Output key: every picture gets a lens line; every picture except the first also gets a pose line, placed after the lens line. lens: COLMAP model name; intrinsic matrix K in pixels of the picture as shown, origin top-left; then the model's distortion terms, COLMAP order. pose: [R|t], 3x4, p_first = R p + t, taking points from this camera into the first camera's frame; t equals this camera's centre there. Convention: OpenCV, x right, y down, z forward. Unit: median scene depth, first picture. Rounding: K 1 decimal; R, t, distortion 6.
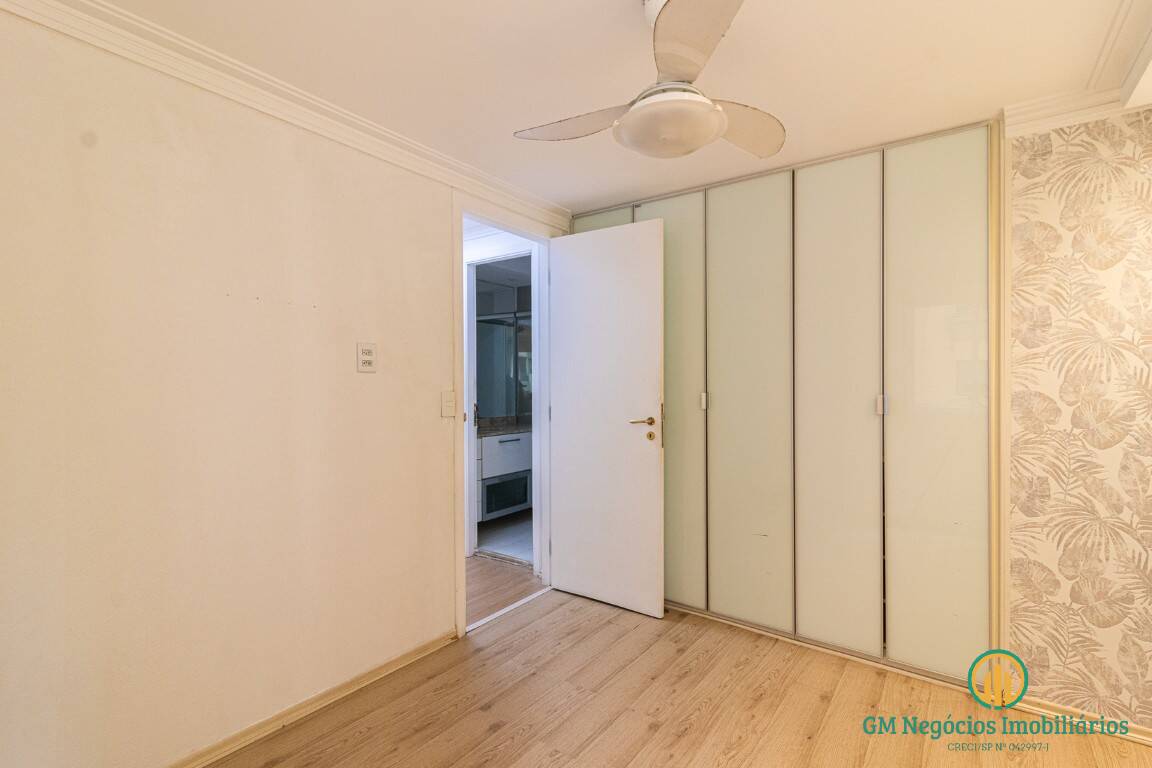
lens RADIAL K [[532.1, 0, 573.8], [0, 532.1, 384.4], [0, 0, 1]] dist [0.008801, -0.004727]
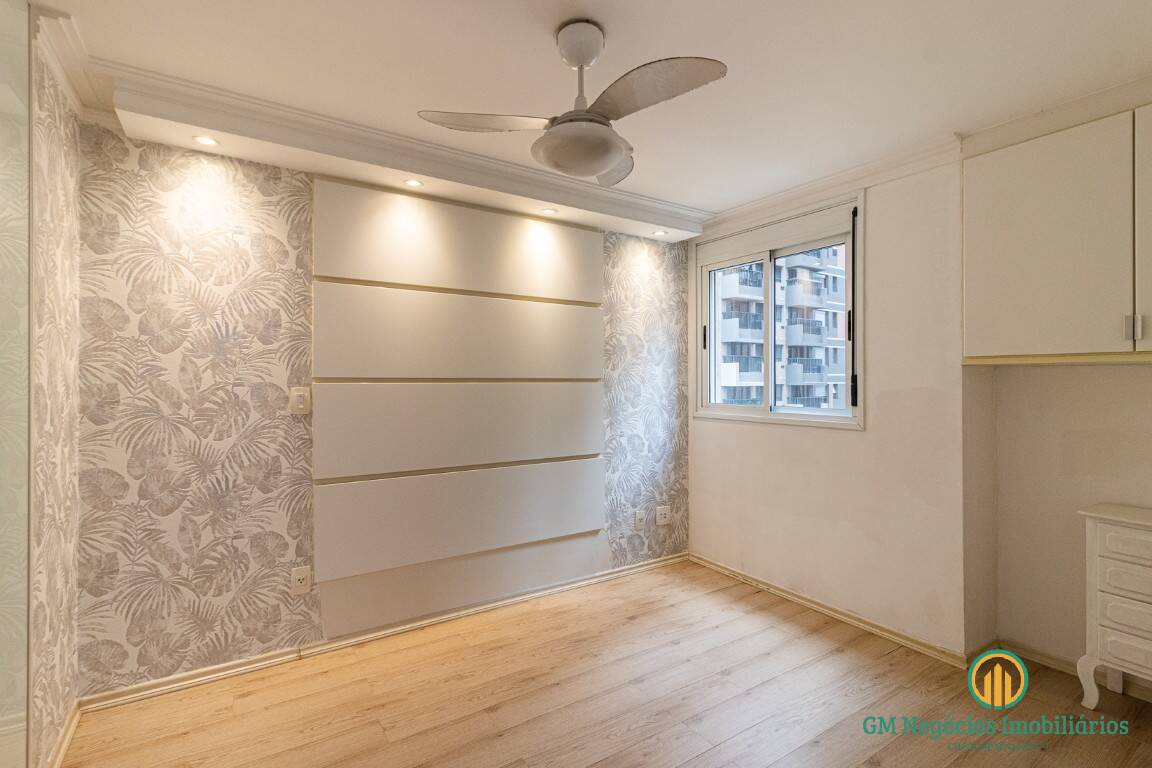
lens RADIAL K [[532.1, 0, 577.1], [0, 532.1, 379.7], [0, 0, 1]] dist [0.008801, -0.004727]
pose [[0.133274, 0.018758, 0.990902, -0.006059], [0.019668, 0.999574, -0.021568, -0.433619], [-0.990884, 0.022364, 0.132848, -0.009005]]
